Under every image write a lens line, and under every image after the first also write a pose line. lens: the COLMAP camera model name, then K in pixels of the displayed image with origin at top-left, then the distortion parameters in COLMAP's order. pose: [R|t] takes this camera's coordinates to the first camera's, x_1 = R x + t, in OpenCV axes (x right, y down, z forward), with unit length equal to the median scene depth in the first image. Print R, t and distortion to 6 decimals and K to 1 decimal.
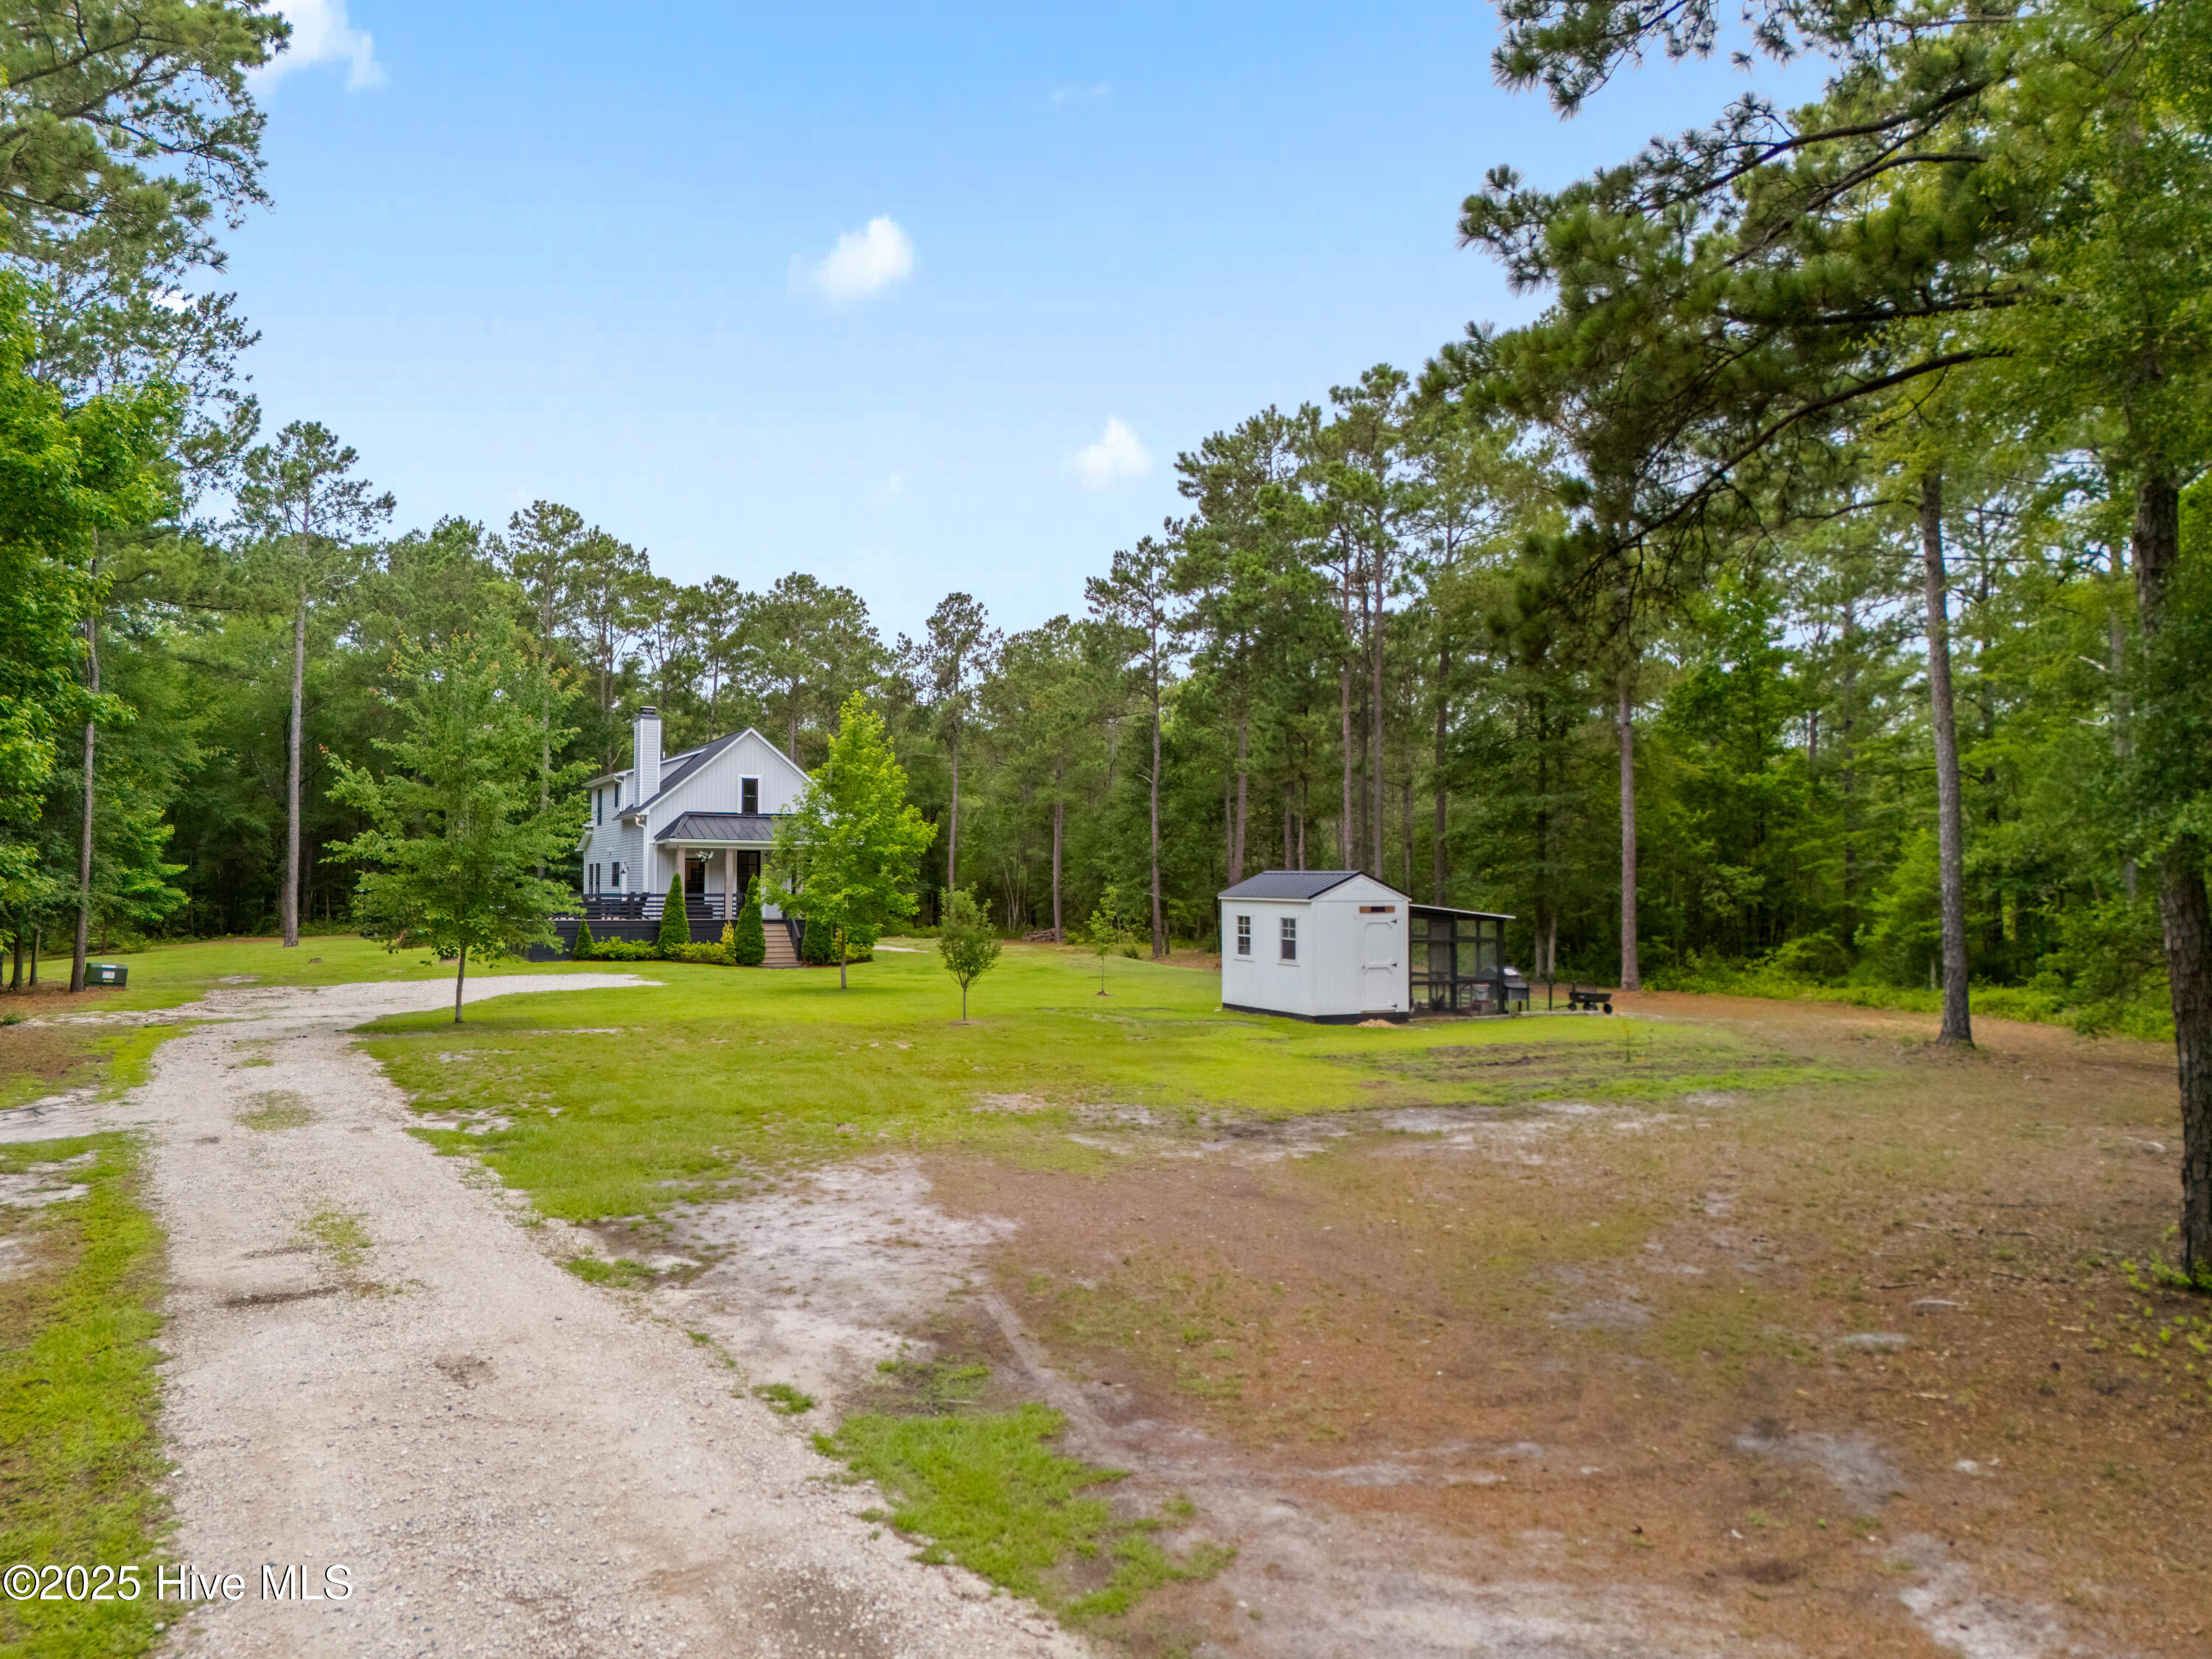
lens RADIAL K [[1636.0, 0, 1091.2], [0, 1636.0, 833.0], [0, 0, 1]] dist [0.112407, -0.106902]
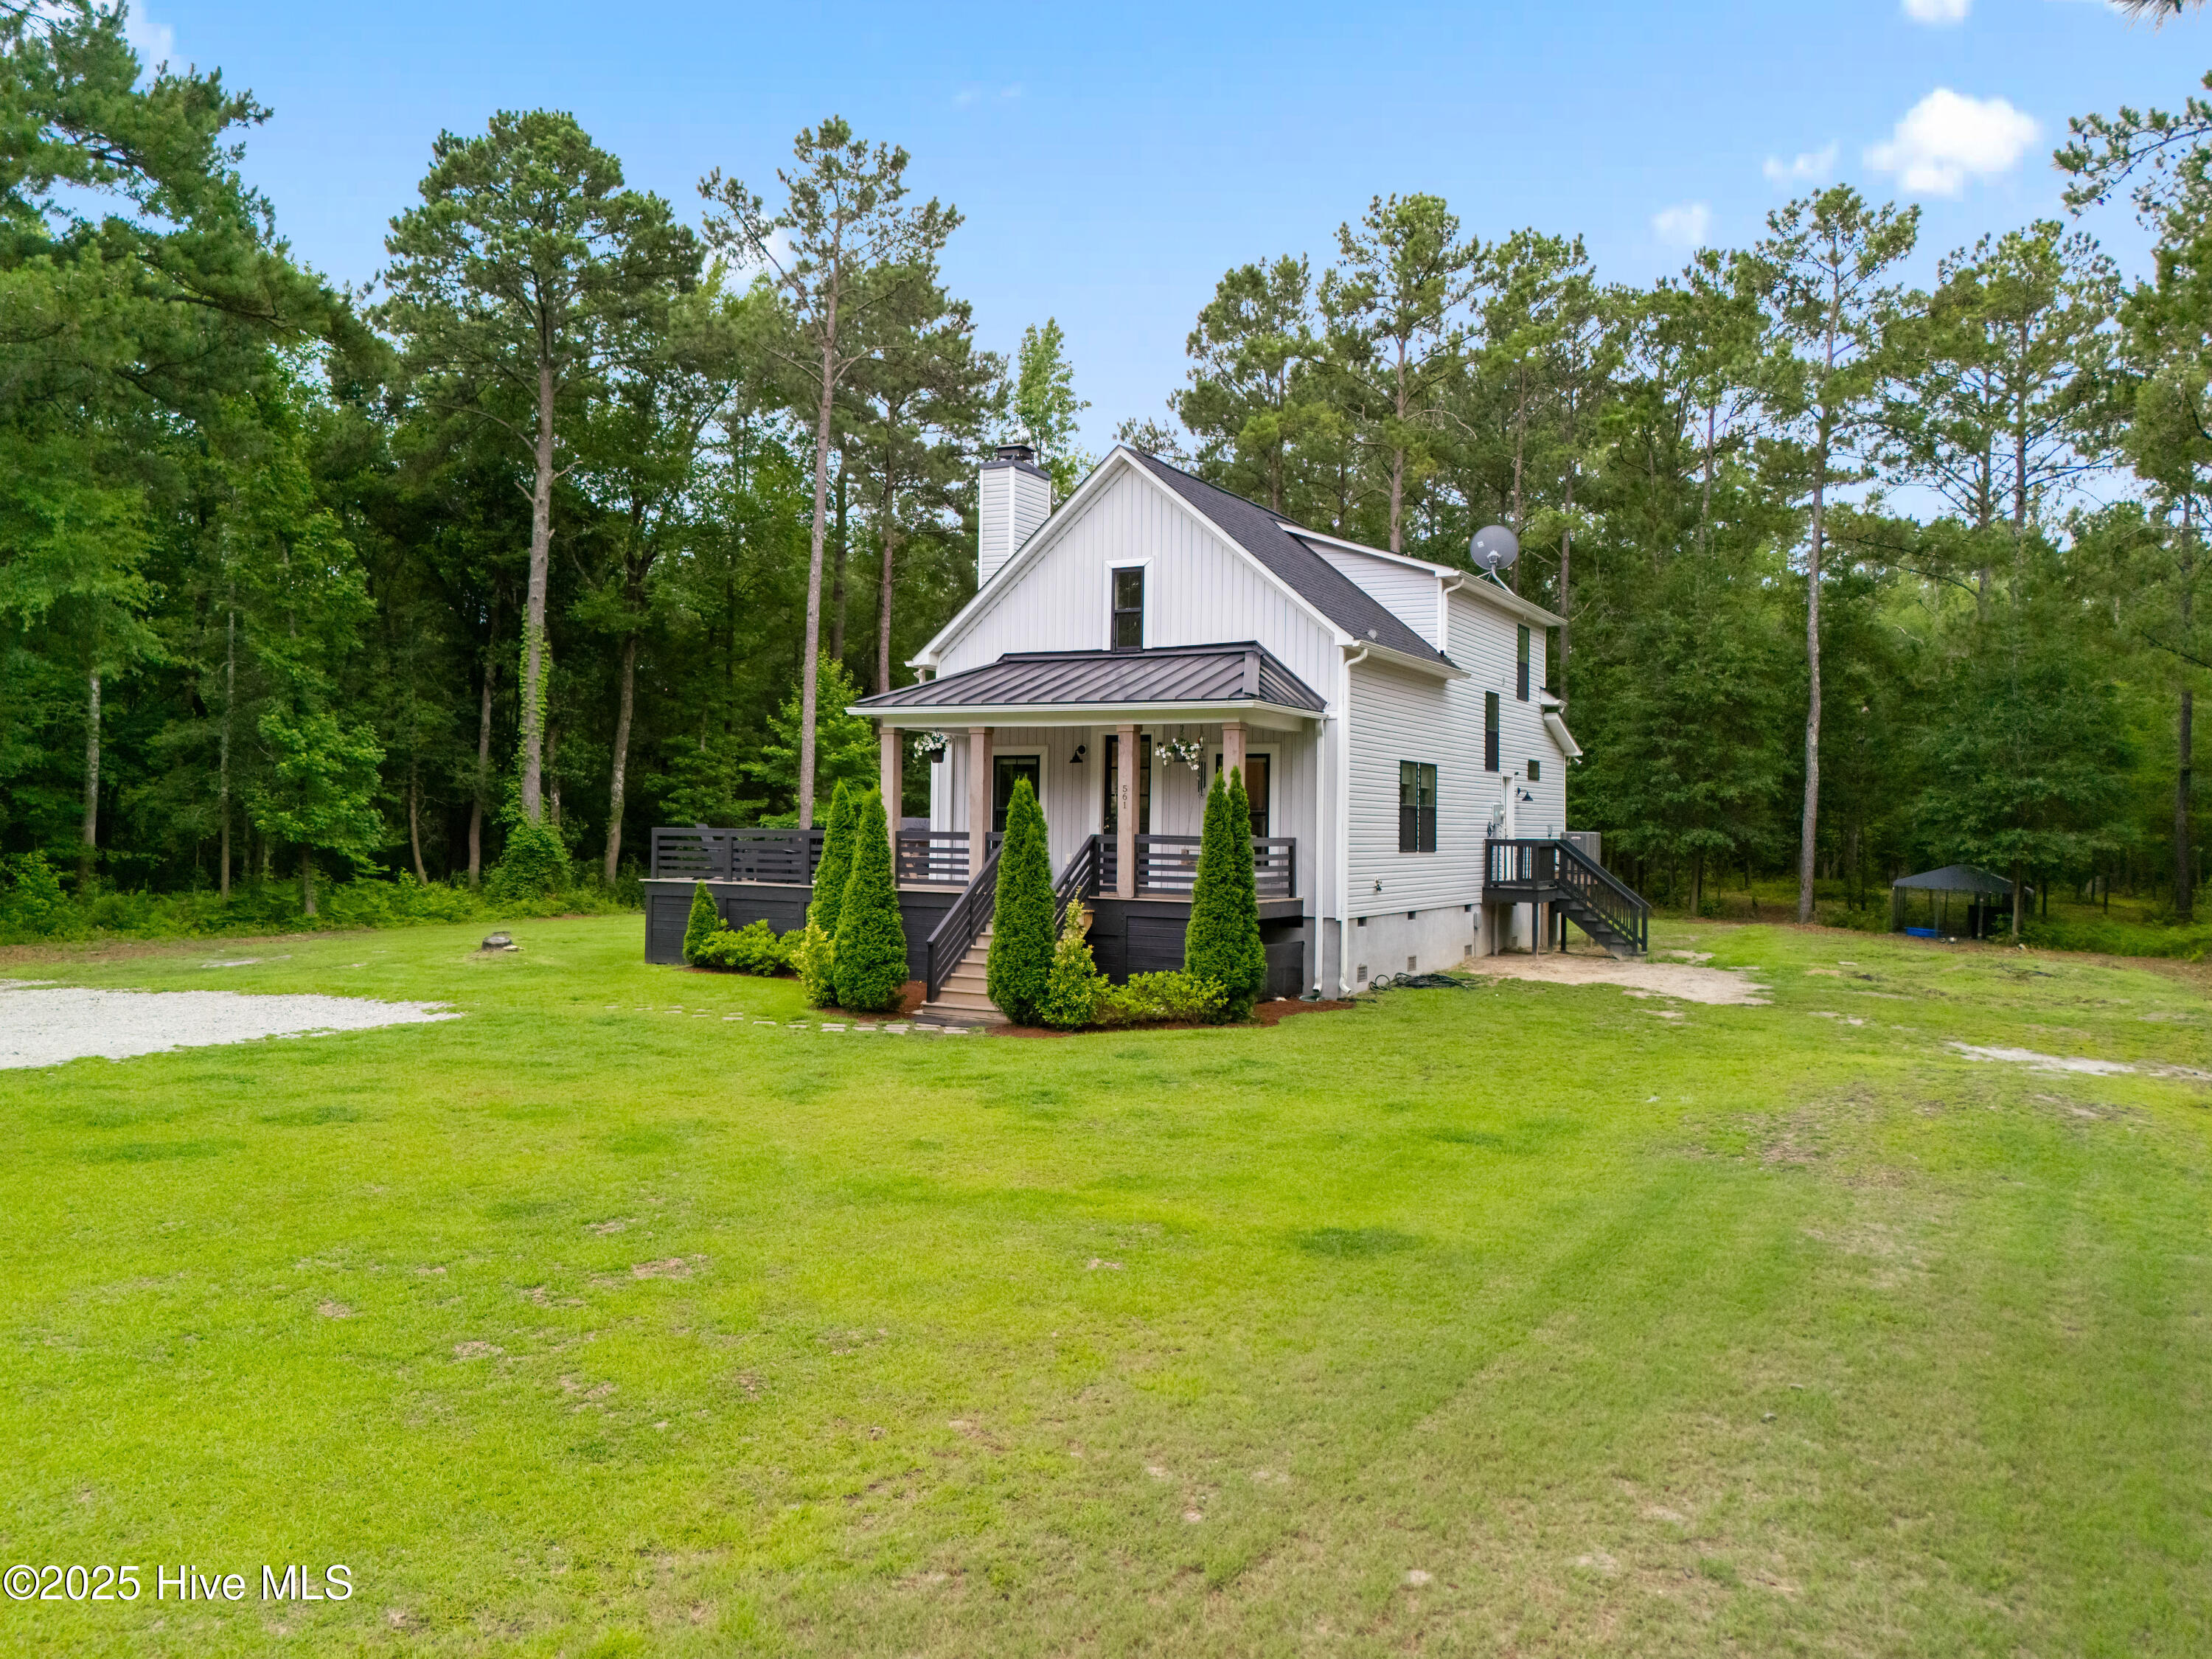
lens RADIAL K [[1636.0, 0, 1091.2], [0, 1636.0, 833.0], [0, 0, 1]] dist [0.112407, -0.106902]
pose [[0.589158, 0.005829, -0.807997, 0.140640], [0.018137, 0.999627, 0.020437, 0.028553], [0.807814, -0.026696, 0.588832, 0.761491]]
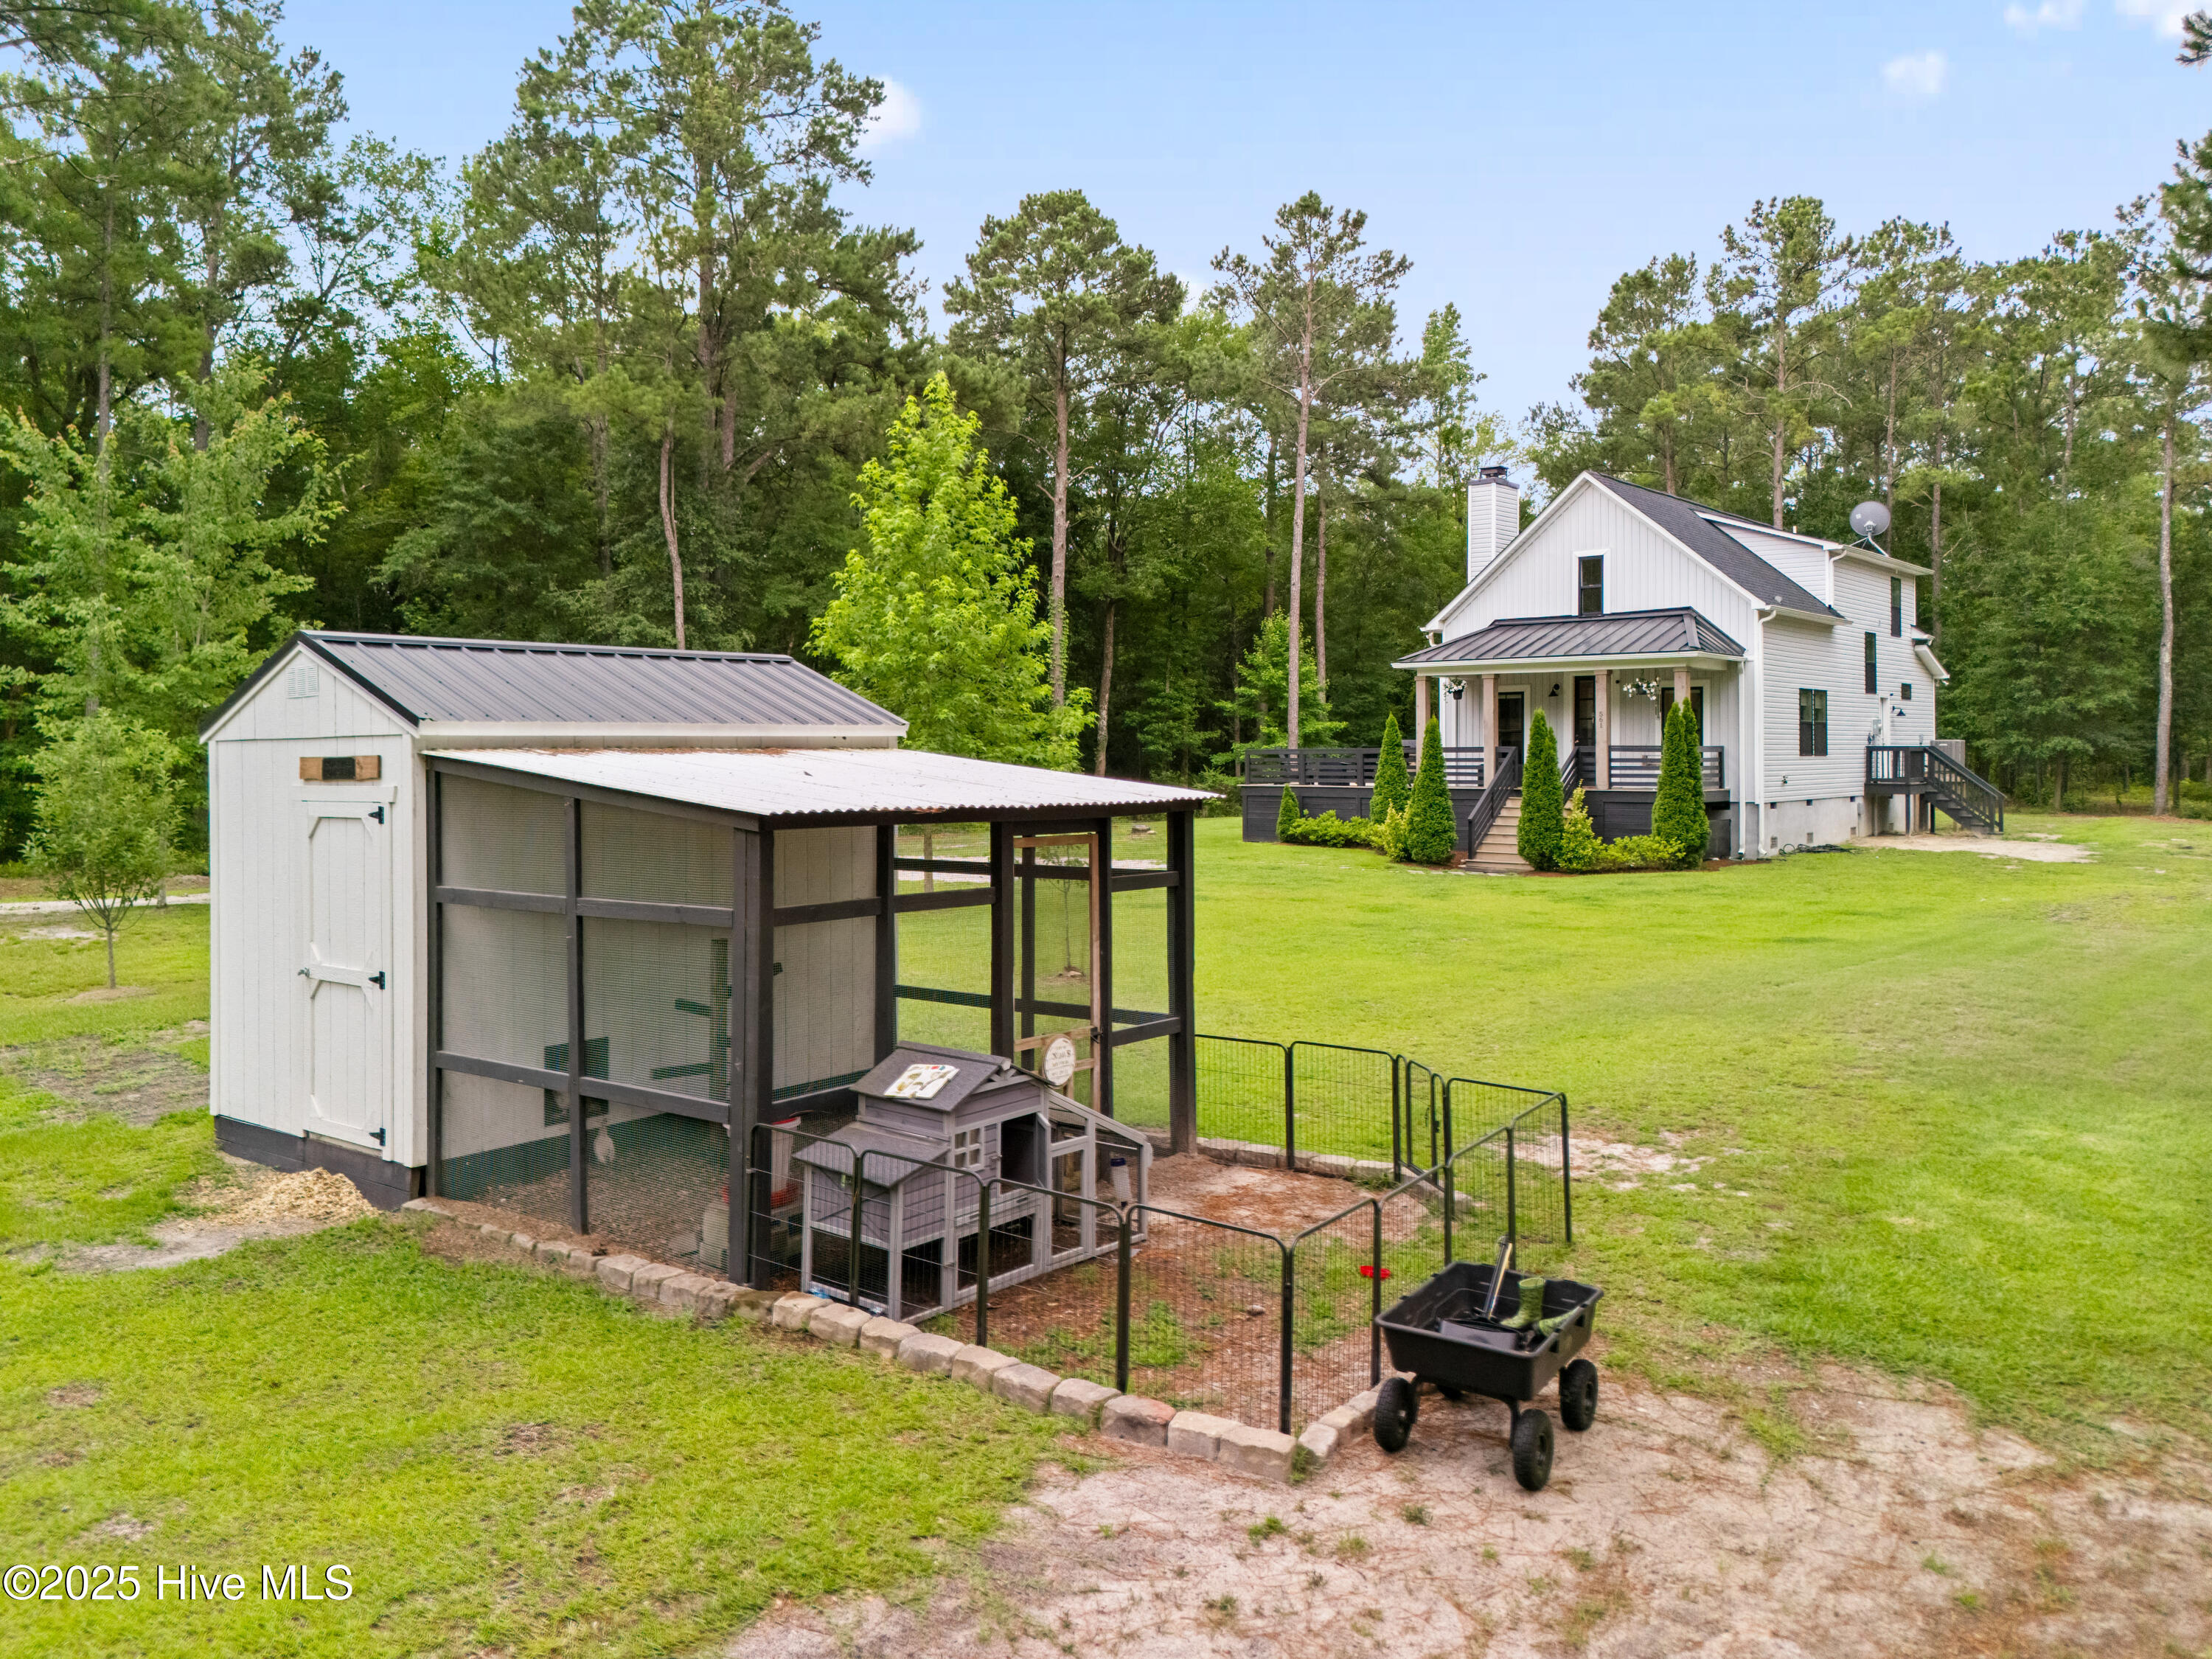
lens RADIAL K [[1658.6, 0, 1113.0], [0, 1658.6, 791.5], [0, 0, 1]] dist [0.052107, -0.035085]
pose [[0.430162, 0.011707, -0.902676, 0.282864], [0.039738, 0.998701, 0.031889, 0.027737], [0.901877, -0.049588, 0.429138, 0.591510]]
